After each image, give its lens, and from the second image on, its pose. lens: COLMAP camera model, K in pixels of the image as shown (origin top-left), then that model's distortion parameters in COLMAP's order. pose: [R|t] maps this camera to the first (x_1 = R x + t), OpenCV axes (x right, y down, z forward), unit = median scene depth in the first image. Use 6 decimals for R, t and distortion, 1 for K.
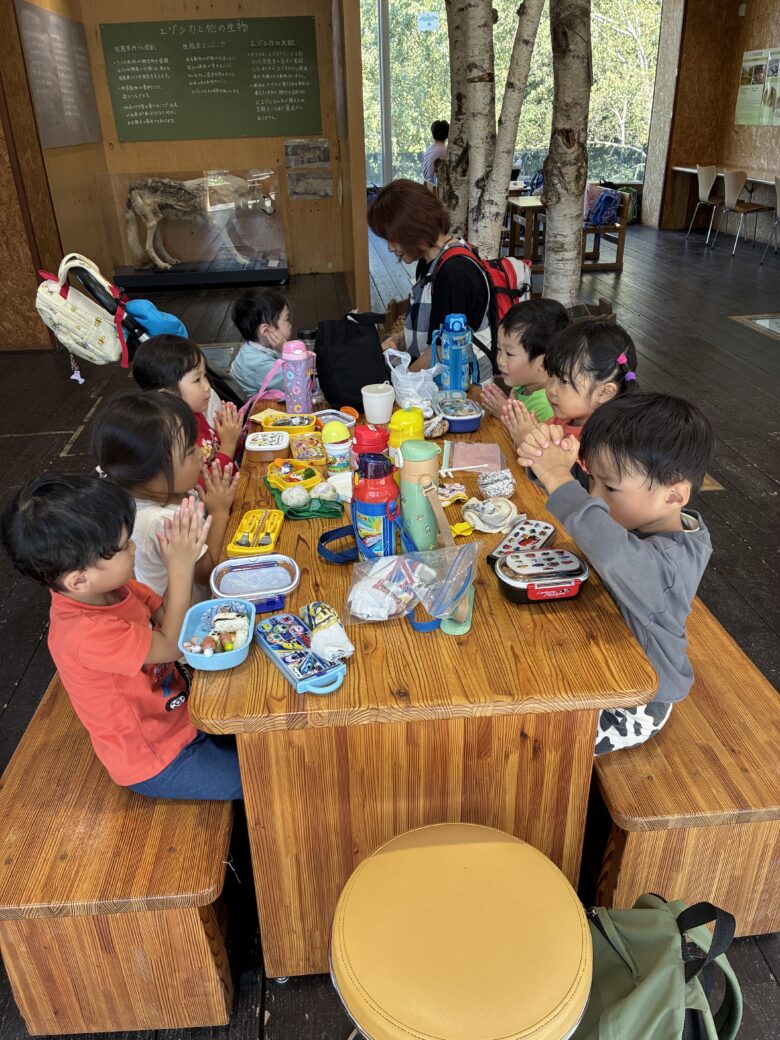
lens RADIAL K [[773.6, 0, 391.0], [0, 773.6, 520.9], [0, 0, 1]] dist [0.001078, 0.000477]
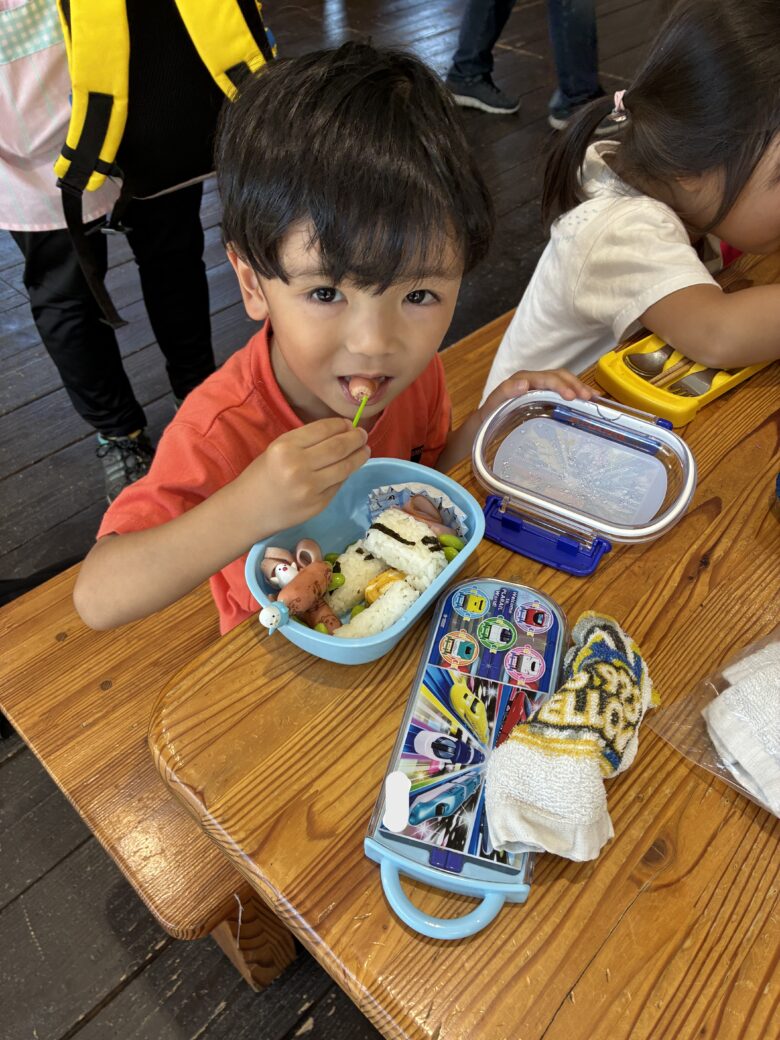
lens RADIAL K [[773.6, 0, 388.8], [0, 773.6, 519.9], [0, 0, 1]] dist [0.001078, 0.000477]
pose [[0.656403, 0.556121, -0.509769, -0.018968], [-0.355293, 0.823973, 0.441401, -0.049884], [0.665509, -0.108619, 0.738444, 0.707033]]
